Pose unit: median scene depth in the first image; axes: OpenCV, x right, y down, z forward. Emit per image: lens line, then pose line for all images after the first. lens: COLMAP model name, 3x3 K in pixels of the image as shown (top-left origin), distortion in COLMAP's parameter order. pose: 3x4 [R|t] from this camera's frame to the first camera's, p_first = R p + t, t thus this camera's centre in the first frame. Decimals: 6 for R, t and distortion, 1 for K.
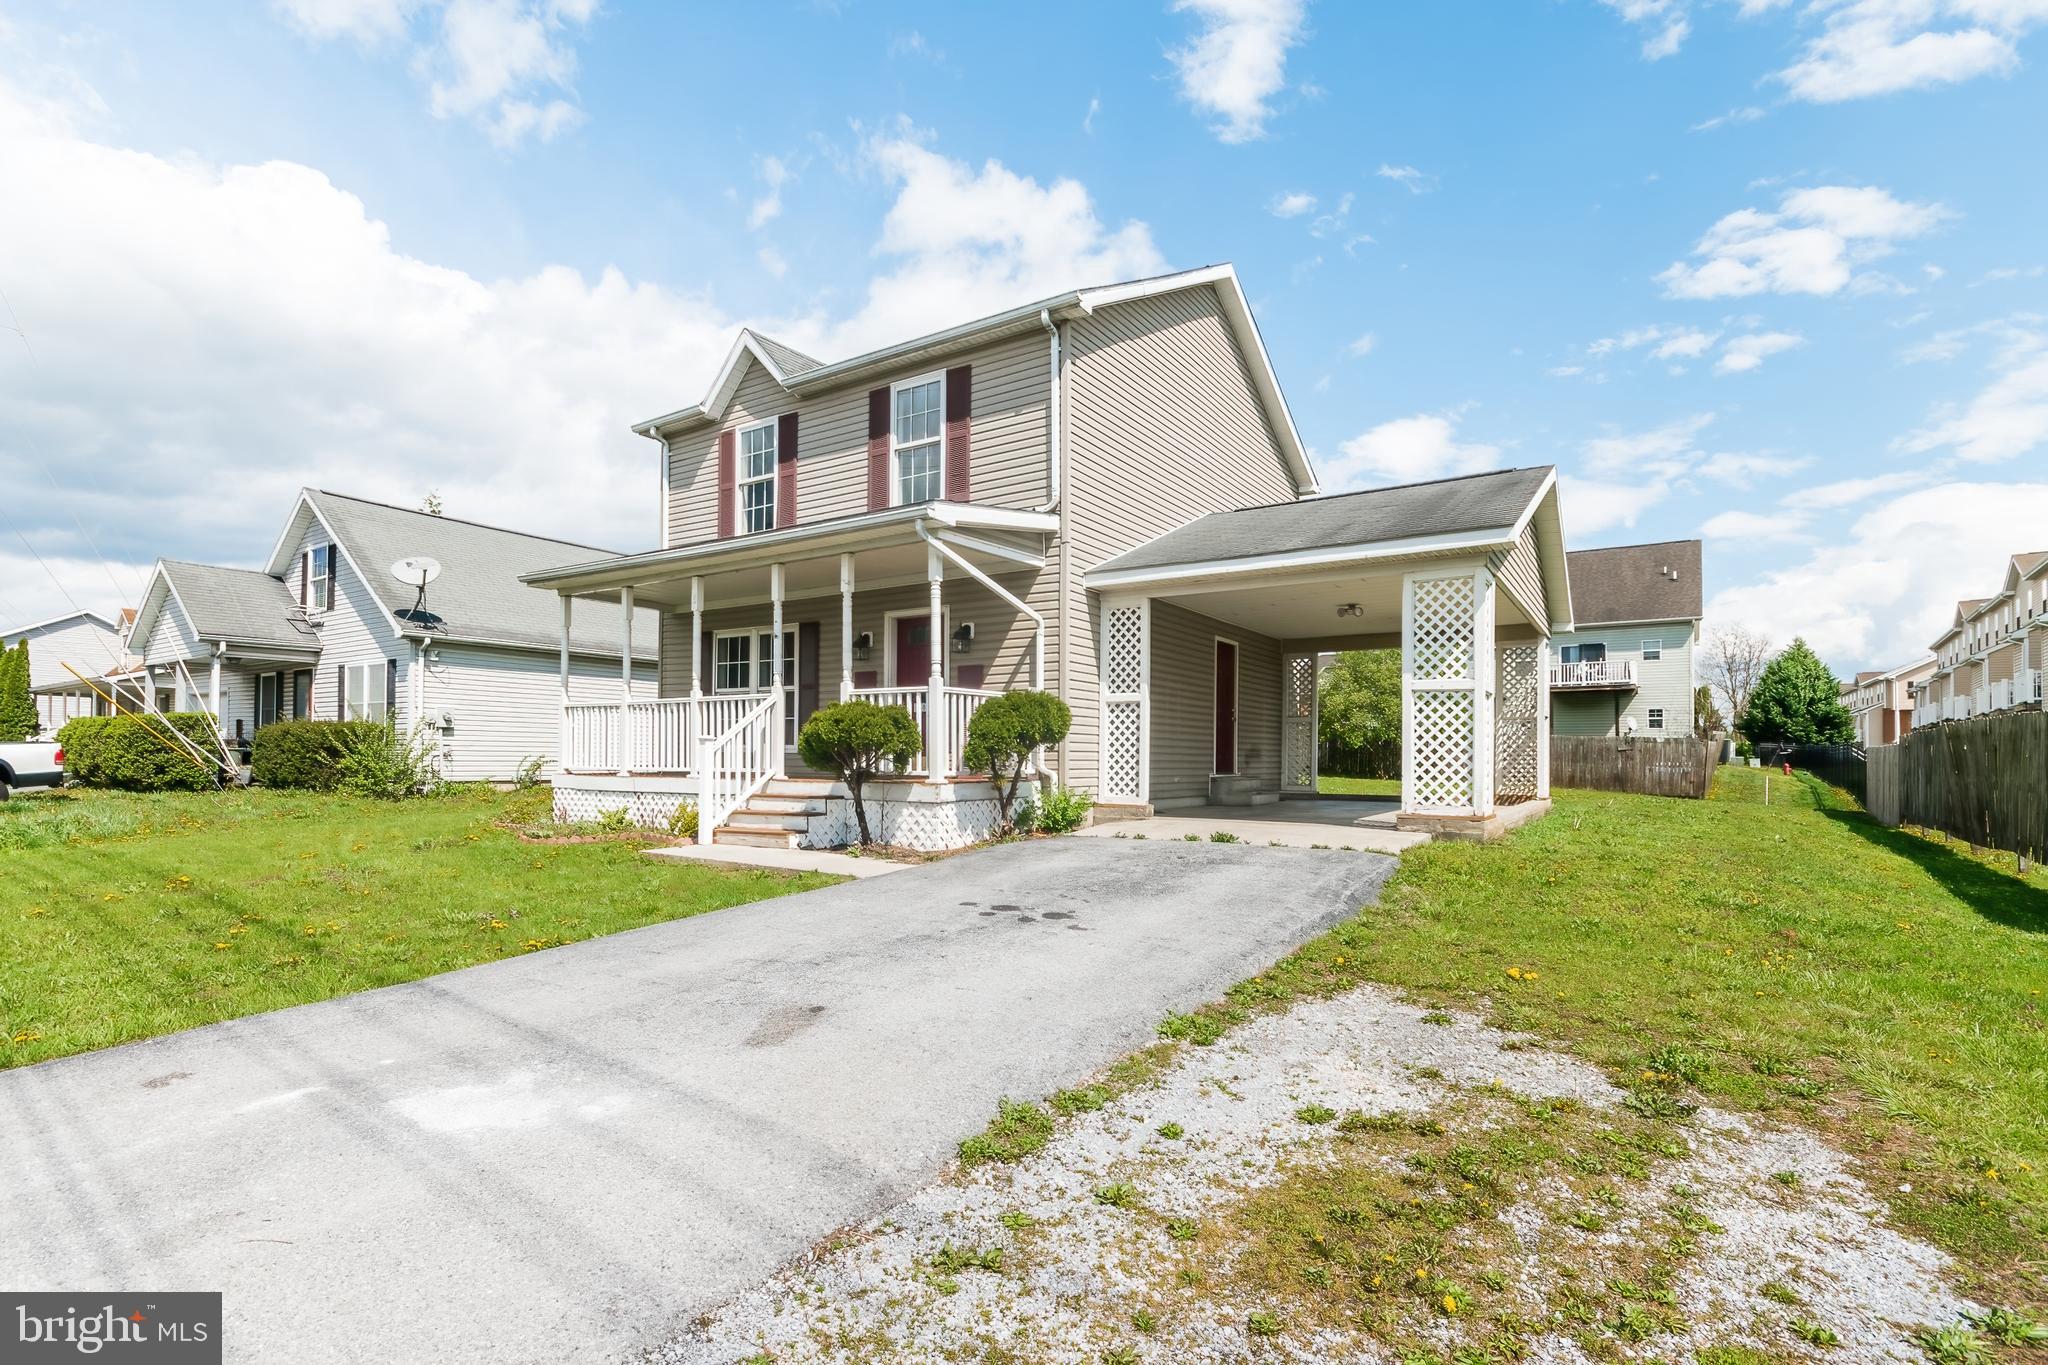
lens RADIAL K [[931.3, 0, 1022.8], [0, 931.3, 764.3], [0, 0, 1]] dist [-0.009701, -0.000589]
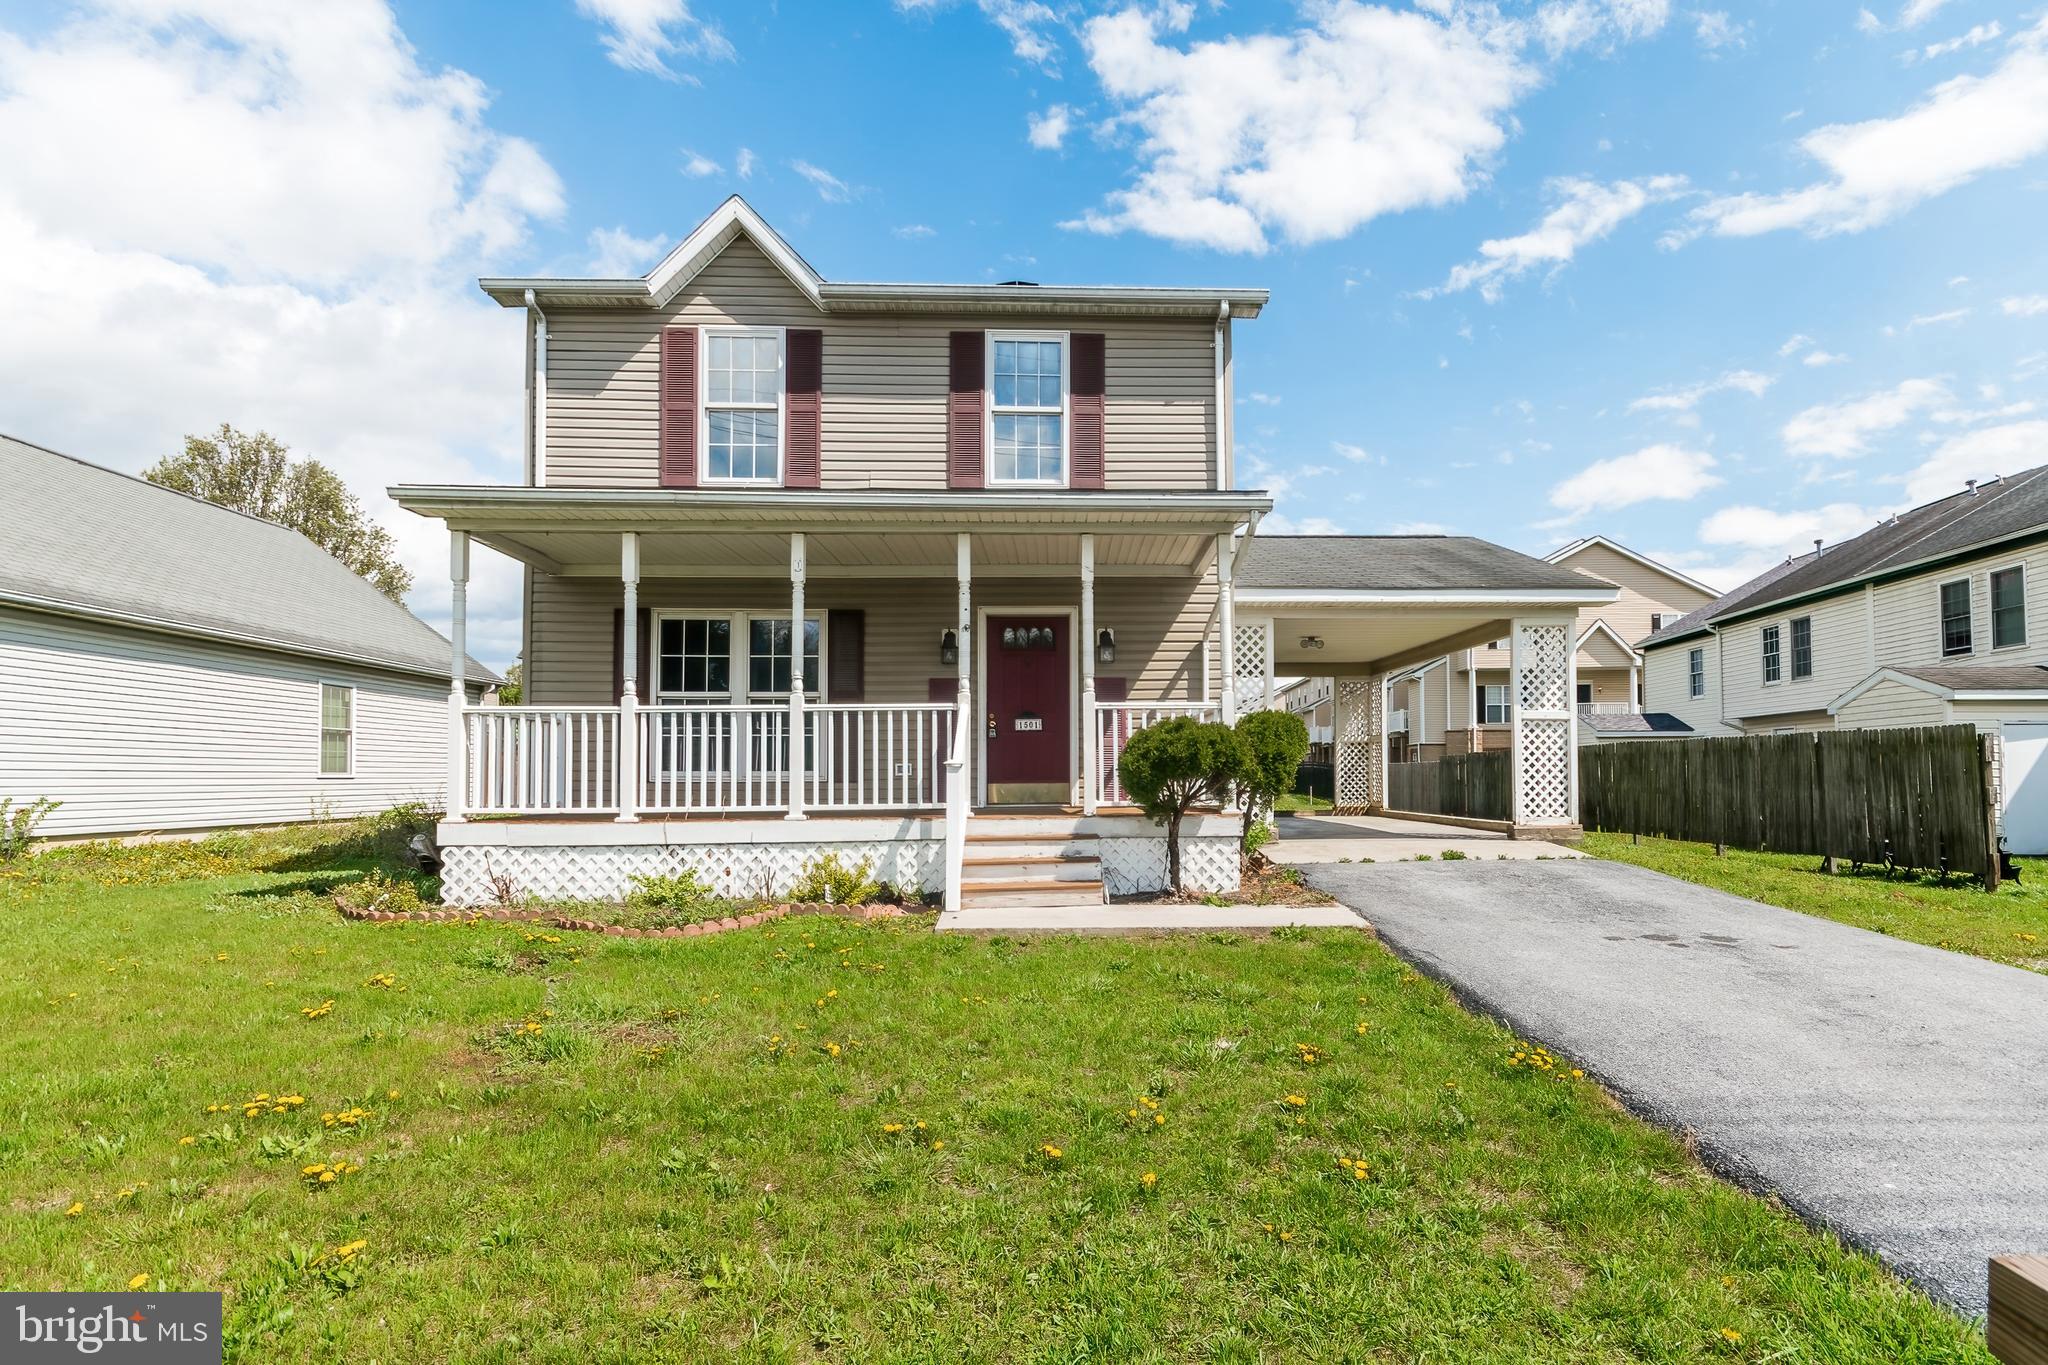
lens RADIAL K [[944.7, 0, 1054.4], [0, 944.7, 770.0], [0, 0, 1]] dist [-0.009271, -0.000045]
pose [[0.815623, -0.009848, 0.578500, -0.598777], [0.018797, 0.999778, -0.009482, -0.012659], [-0.578279, 0.018608, 0.815627, 0.305411]]
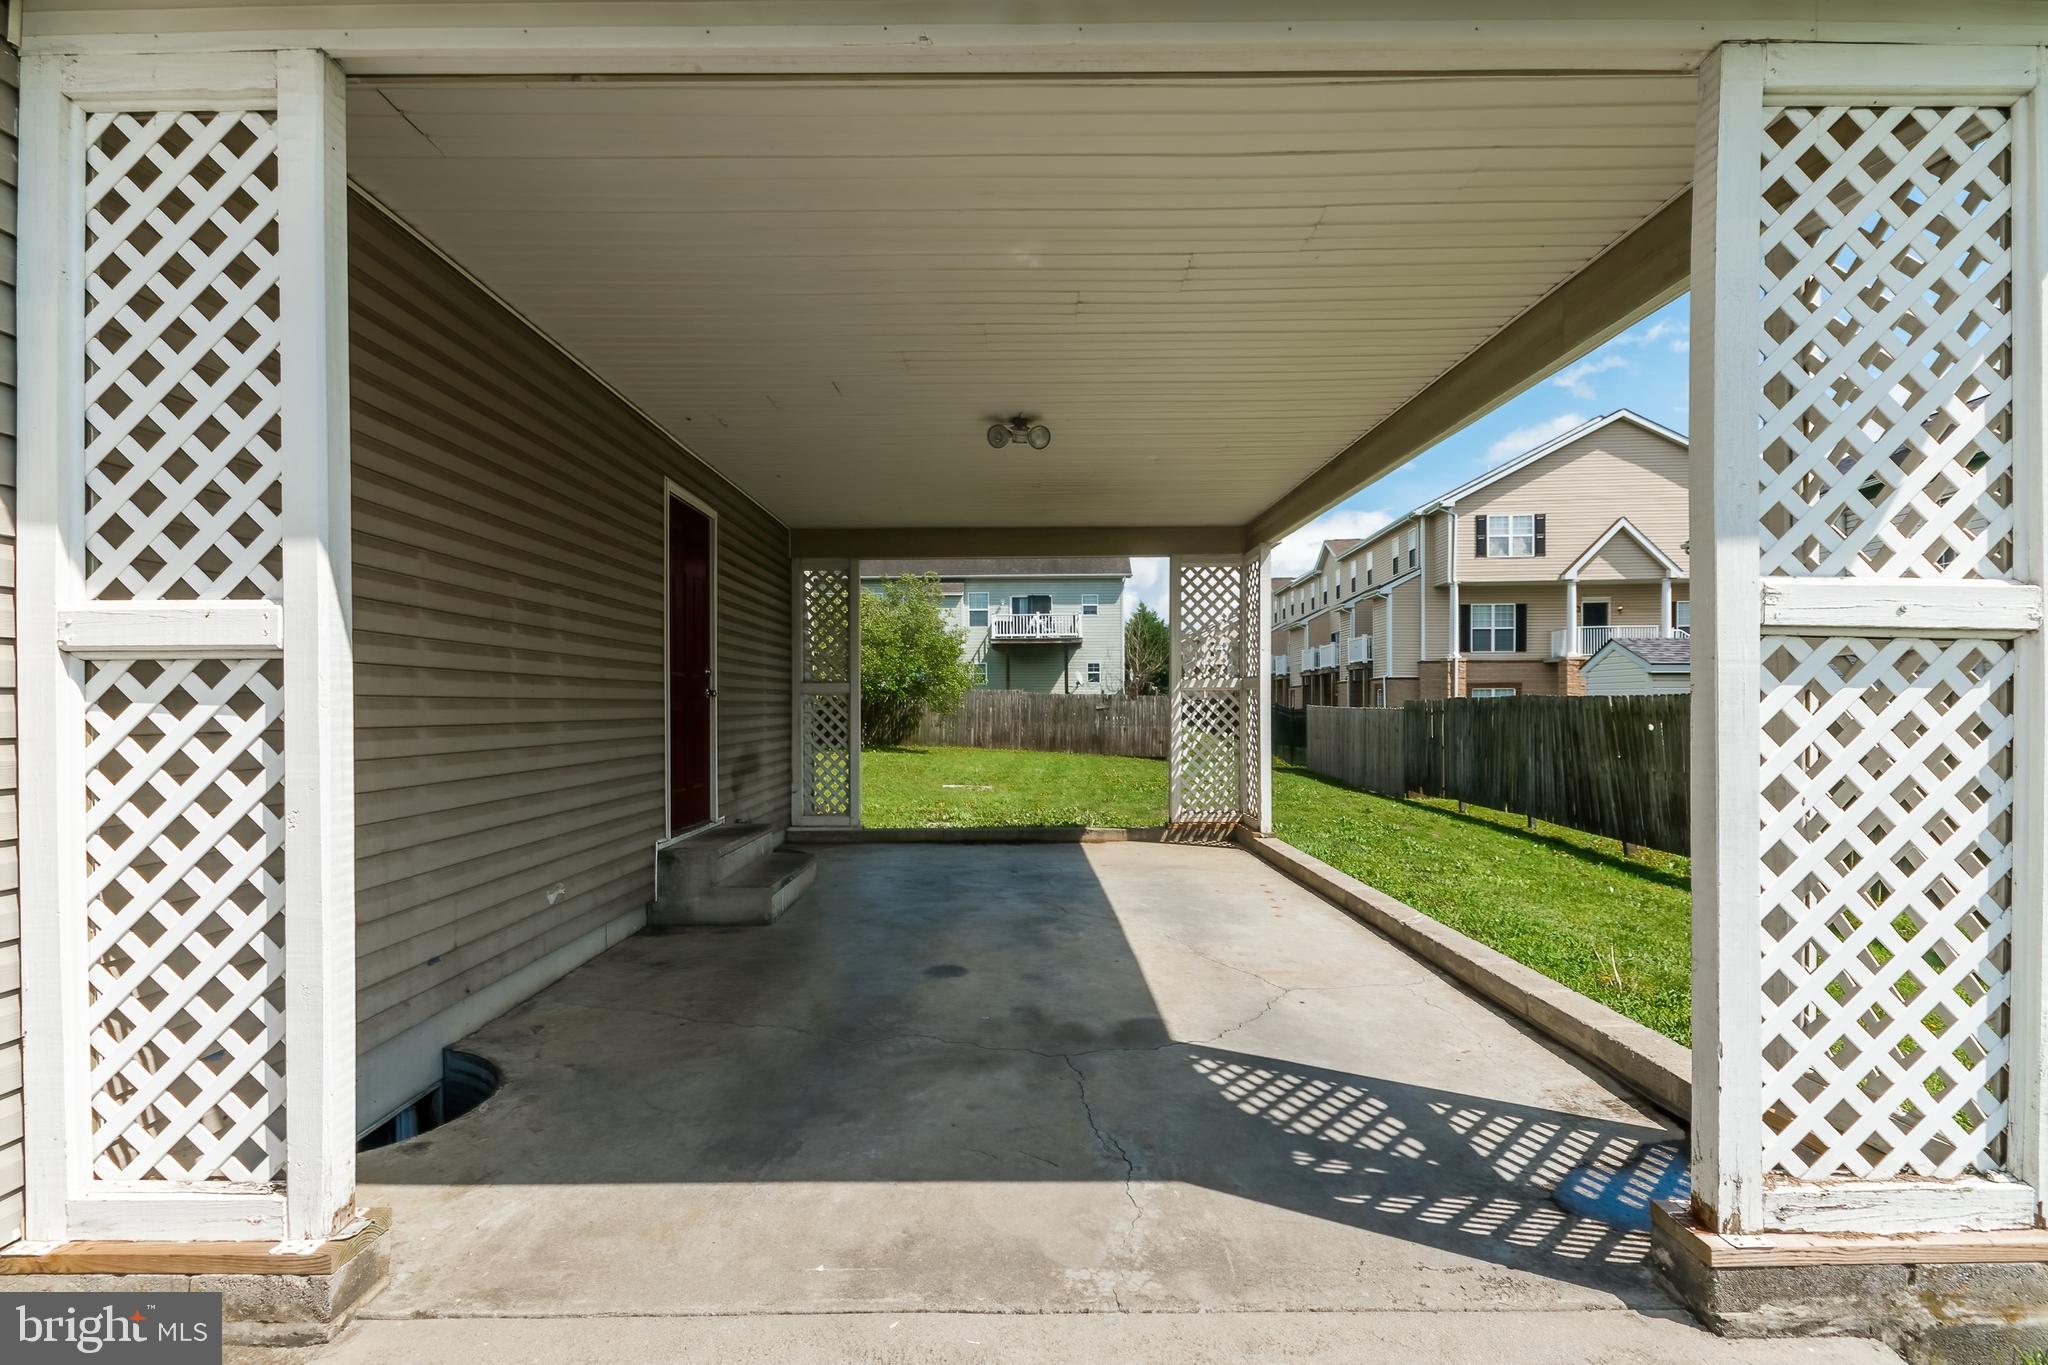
lens RADIAL K [[931.3, 0, 994.2], [0, 931.3, 710.0], [0, 0, 1]] dist [-0.009701, -0.000589]
pose [[0.838432, -0.013868, 0.544829, 0.136240], [0.013773, 0.999896, 0.004256, -0.052539], [-0.544832, 0.003935, 0.838536, 0.745512]]
